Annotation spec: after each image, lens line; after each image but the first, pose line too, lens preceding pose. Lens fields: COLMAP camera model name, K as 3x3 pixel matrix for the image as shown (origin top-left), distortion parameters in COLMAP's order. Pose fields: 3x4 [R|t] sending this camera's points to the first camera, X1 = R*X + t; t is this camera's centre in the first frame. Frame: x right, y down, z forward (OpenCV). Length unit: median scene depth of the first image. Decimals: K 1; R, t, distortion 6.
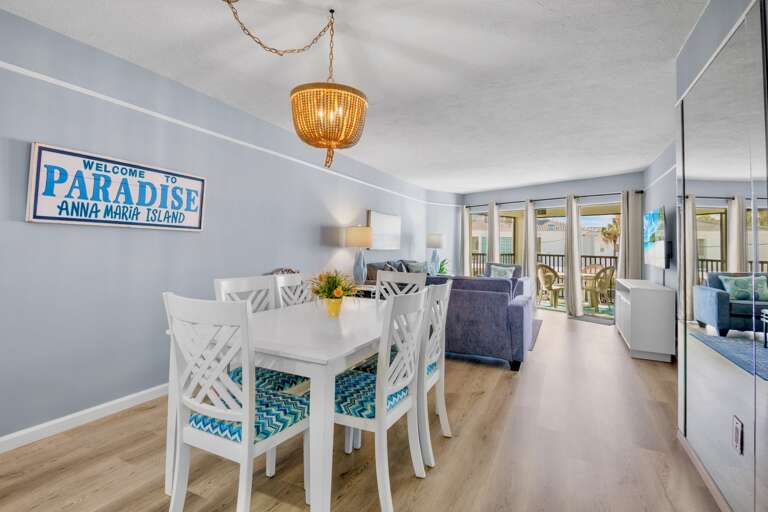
lens RADIAL K [[387.2, 0, 382.8], [0, 387.2, 234.2], [0, 0, 1]] dist [-0.001204, -0.000012]
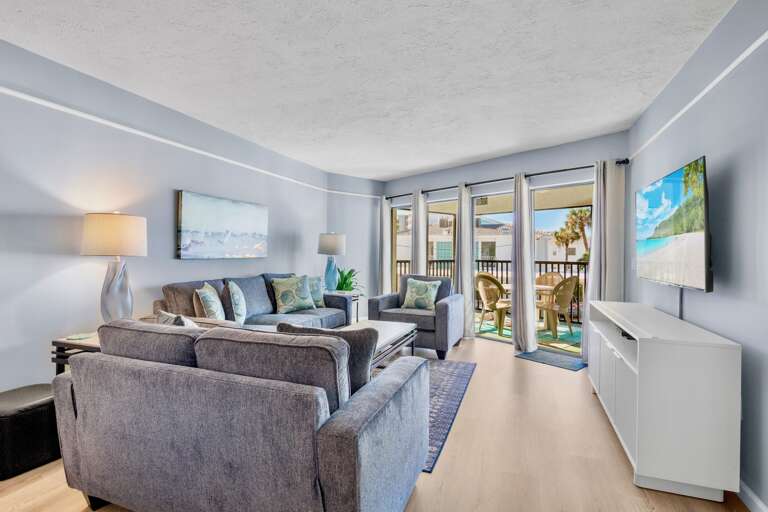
lens RADIAL K [[380.6, 0, 384.0], [0, 380.6, 256.0], [0, 0, 1]] dist [-0.001744, -0.000340]
pose [[0.995416, -0.014918, 0.094474, 0.167191], [0.011122, 0.999115, 0.040577, 0.012632], [-0.094995, -0.039340, 0.994700, 0.323319]]
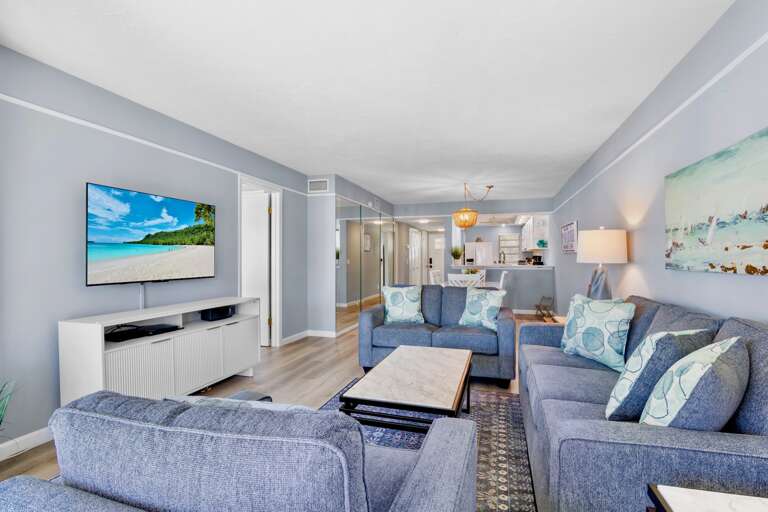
lens RADIAL K [[380.6, 0, 384.0], [0, 380.6, 256.0], [0, 0, 1]] dist [-0.001744, -0.000340]
pose [[-0.989327, -0.021770, -0.144077, 0.271052], [-0.015952, 0.999015, -0.041412, 0.039135], [0.144836, -0.038672, -0.988700, 1.110959]]
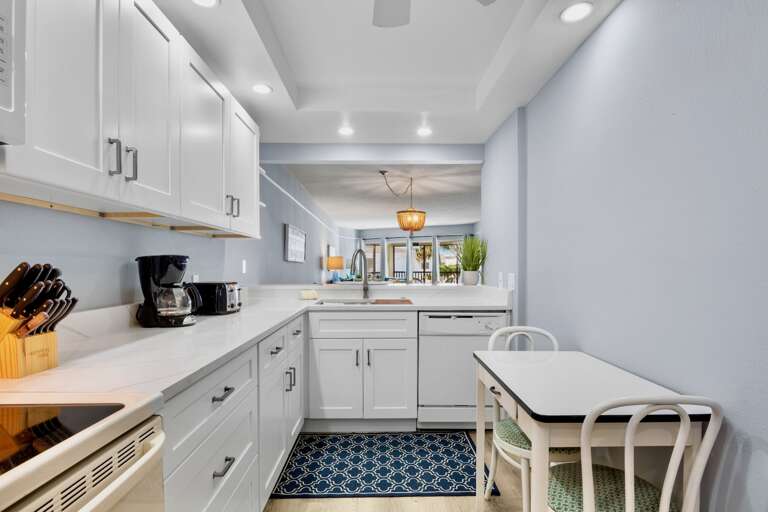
lens RADIAL K [[380.6, 0, 384.0], [0, 380.6, 256.0], [0, 0, 1]] dist [-0.001744, -0.000340]
pose [[0.896184, -0.012750, 0.443500, -0.392341], [0.010611, 0.999917, 0.007306, -0.022435], [-0.443556, -0.001841, 0.896245, -0.328219]]
